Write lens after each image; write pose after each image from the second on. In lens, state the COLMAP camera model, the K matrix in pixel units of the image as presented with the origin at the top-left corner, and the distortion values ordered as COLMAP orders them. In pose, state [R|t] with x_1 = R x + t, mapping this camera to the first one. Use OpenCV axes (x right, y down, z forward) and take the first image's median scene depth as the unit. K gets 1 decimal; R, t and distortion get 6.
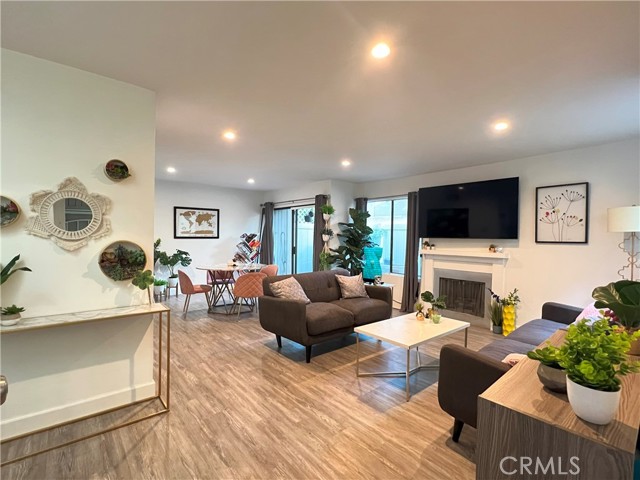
lens RADIAL K [[306.9, 0, 320.9], [0, 306.9, 241.9], [0, 0, 1]] dist [-0.008248, 0.002001]
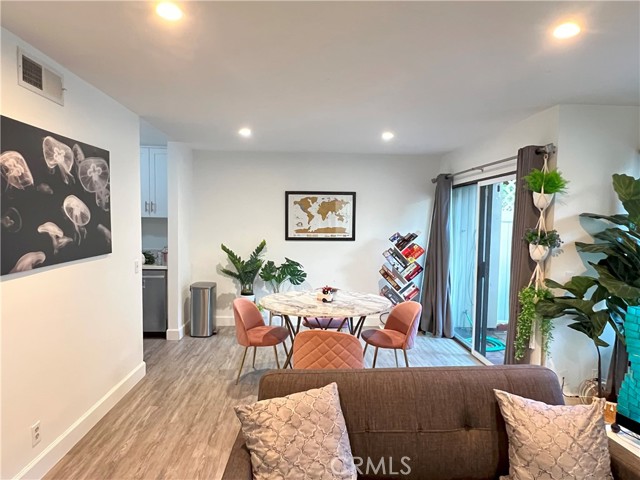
lens RADIAL K [[399.1, 0, 318.4], [0, 399.1, 242.9], [0, 0, 1]] dist [-0.008433, -0.002552]
pose [[0.794230, 0.031797, -0.606785, 0.117212], [-0.014309, 0.999332, 0.033638, -0.044046], [0.607449, -0.018033, 0.794154, 0.457355]]
